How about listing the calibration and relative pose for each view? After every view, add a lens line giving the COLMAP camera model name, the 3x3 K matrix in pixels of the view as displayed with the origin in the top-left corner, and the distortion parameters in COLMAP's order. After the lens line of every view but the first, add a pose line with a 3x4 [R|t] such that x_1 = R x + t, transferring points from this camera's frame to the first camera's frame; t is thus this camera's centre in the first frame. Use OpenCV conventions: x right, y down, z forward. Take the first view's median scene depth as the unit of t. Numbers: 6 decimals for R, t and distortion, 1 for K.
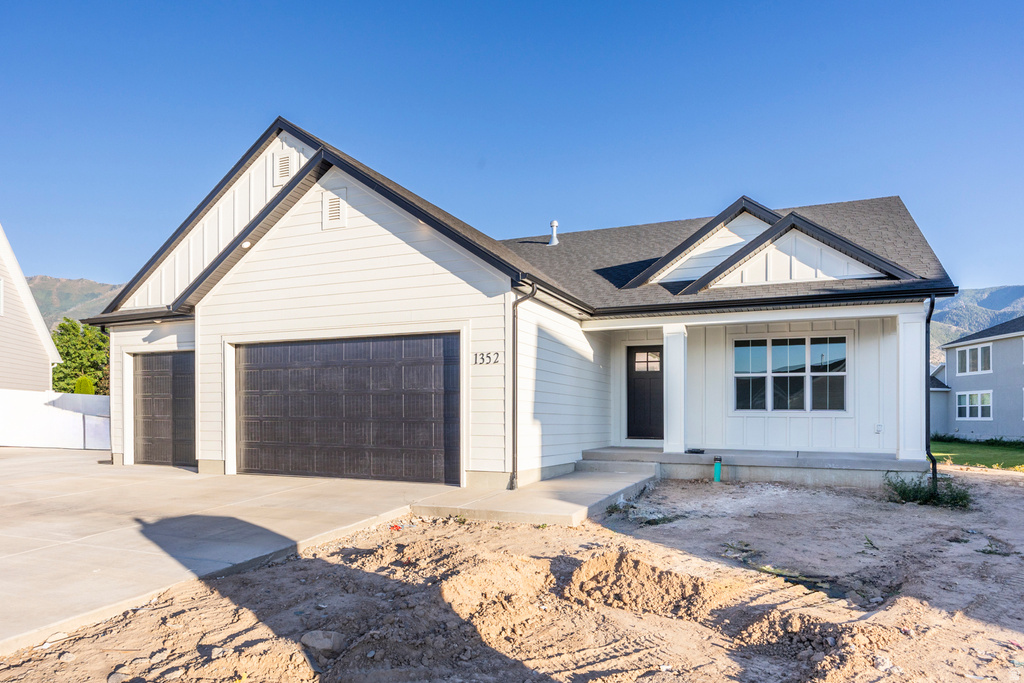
lens RADIAL K [[639.5, 0, 511.9], [0, 639.5, 346.3], [0, 0, 1]] dist [0.004668, -0.000171]
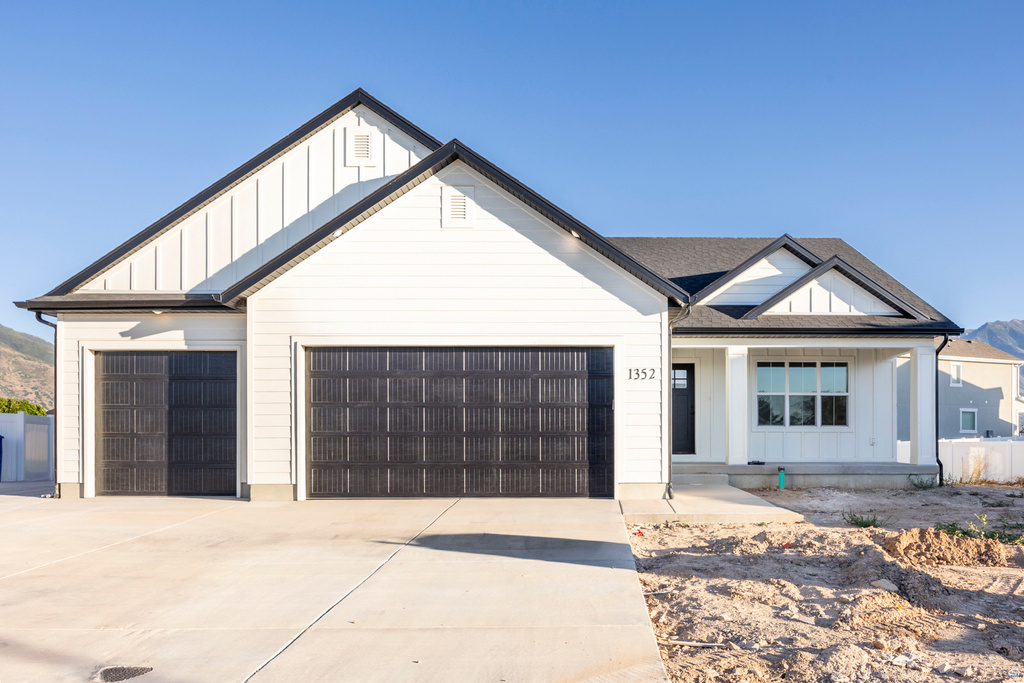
lens RADIAL K [[804.7, 0, 512.3], [0, 804.7, 339.0], [0, 0, 1]] dist [0.002962, -0.002811]
pose [[0.914116, 0.045444, 0.402898, -0.671332], [-0.038583, 0.998939, -0.025135, 0.002949], [-0.403613, 0.007431, 0.914900, -0.097505]]
